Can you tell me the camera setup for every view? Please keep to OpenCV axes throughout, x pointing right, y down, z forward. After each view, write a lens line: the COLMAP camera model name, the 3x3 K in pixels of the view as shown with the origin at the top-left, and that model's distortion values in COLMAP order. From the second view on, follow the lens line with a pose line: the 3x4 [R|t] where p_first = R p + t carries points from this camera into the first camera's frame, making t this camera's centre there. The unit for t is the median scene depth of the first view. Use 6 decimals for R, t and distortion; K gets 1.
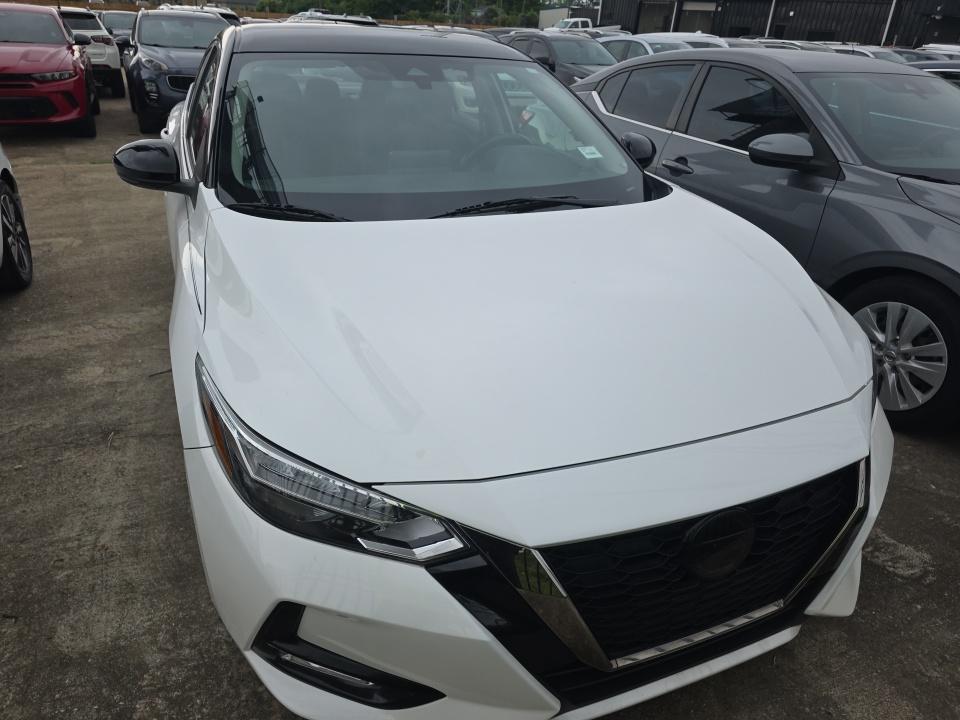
lens RADIAL K [[649.7, 0, 474.4], [0, 649.7, 358.8], [0, 0, 1]] dist [0.026785, -0.027781]
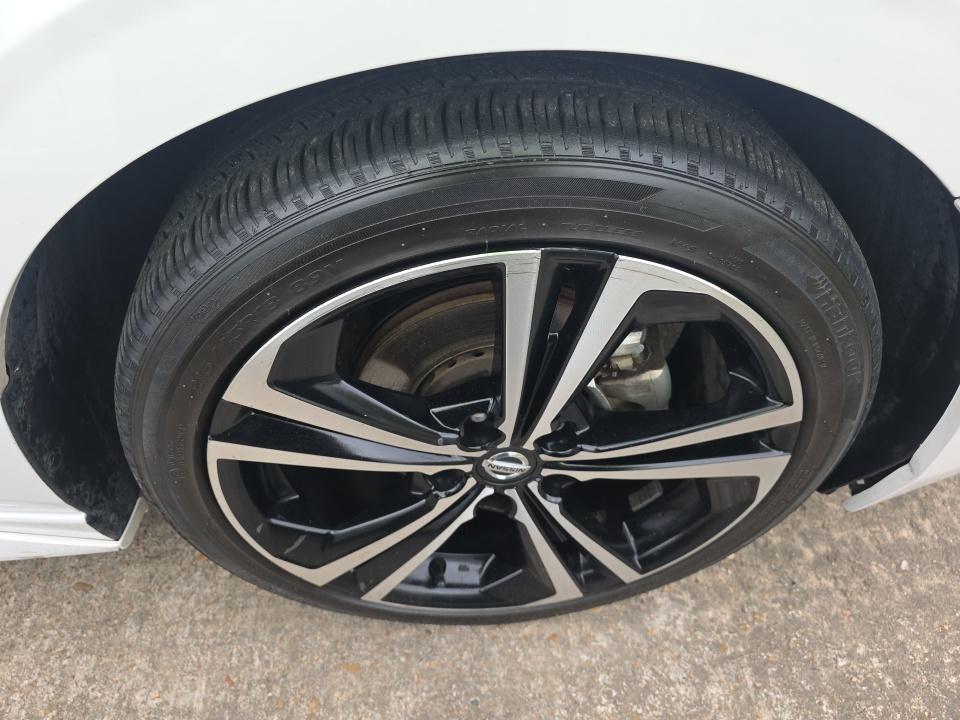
lens RADIAL K [[649.7, 0, 481.5], [0, 649.7, 360.5], [0, 0, 1]] dist [0.026785, -0.027781]
pose [[0.333099, -0.694939, 0.637264, -0.402432], [0.411830, 0.715215, 0.564681, -0.026099], [-0.848199, 0.074350, 0.524434, 0.568853]]
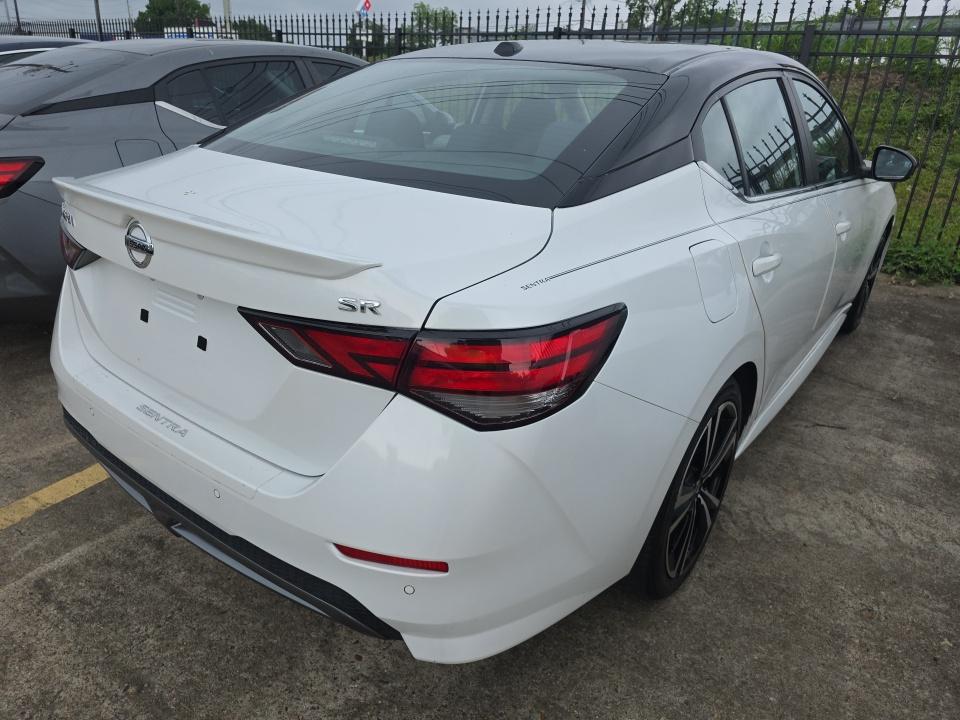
lens RADIAL K [[649.7, 0, 481.5], [0, 649.7, 357.3], [0, 0, 1]] dist [0.026785, -0.027781]
pose [[-0.489199, -0.396184, 0.776996, -1.074420], [0.331416, 0.739610, 0.585782, -0.894109], [-0.806751, 0.544073, -0.230515, 1.826269]]
